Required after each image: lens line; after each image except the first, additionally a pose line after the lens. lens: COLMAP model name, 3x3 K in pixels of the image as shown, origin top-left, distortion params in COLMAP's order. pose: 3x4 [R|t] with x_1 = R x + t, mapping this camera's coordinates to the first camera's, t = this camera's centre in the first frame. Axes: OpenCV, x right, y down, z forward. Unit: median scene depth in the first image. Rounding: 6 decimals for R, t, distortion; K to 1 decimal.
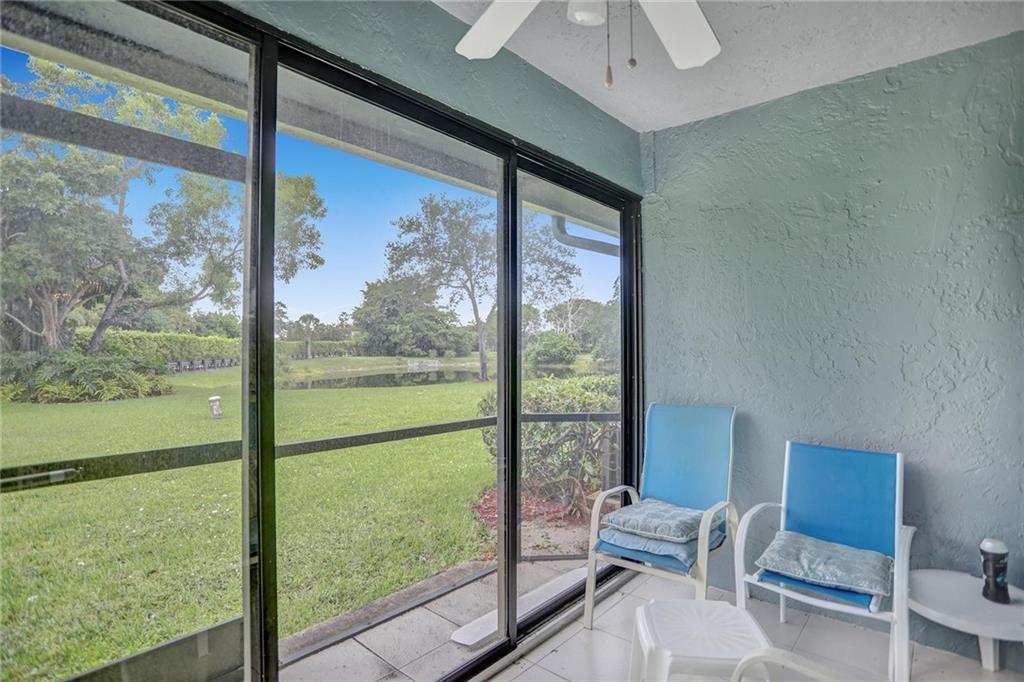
lens RADIAL K [[505.1, 0, 514.4], [0, 505.1, 337.3], [0, 0, 1]] dist [-0.065527, 0.034061]
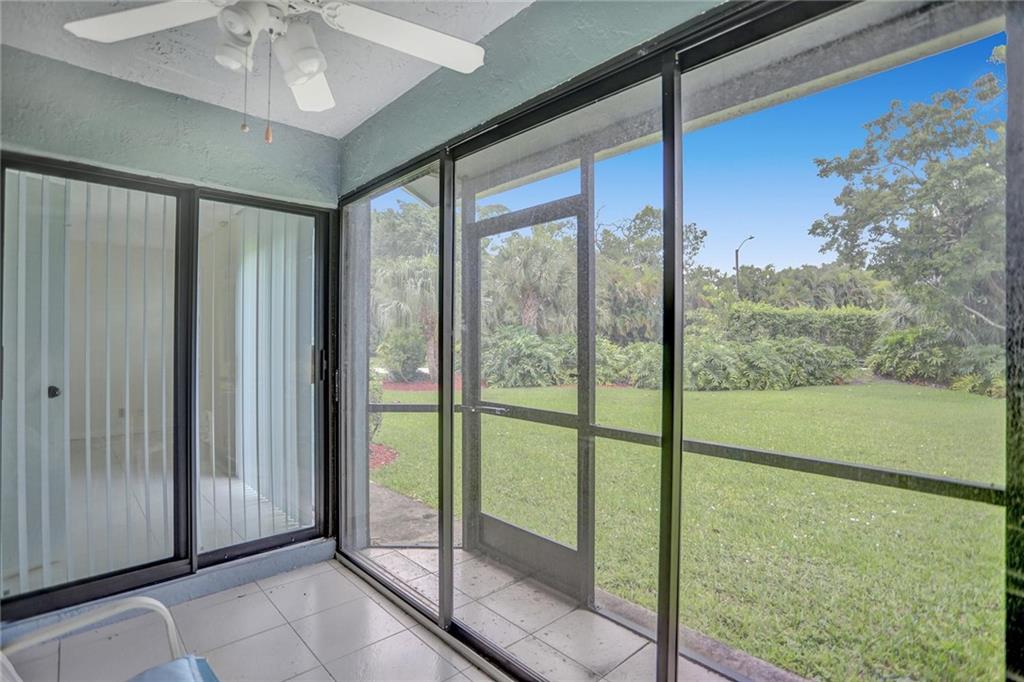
lens RADIAL K [[505.1, 0, 514.4], [0, 505.1, 337.3], [0, 0, 1]] dist [-0.065527, 0.034061]
pose [[-0.105455, -0.003831, -0.994417, 0.732887], [0.018570, 0.999811, -0.005821, 0.007919], [0.994251, -0.019081, -0.105364, 0.926240]]
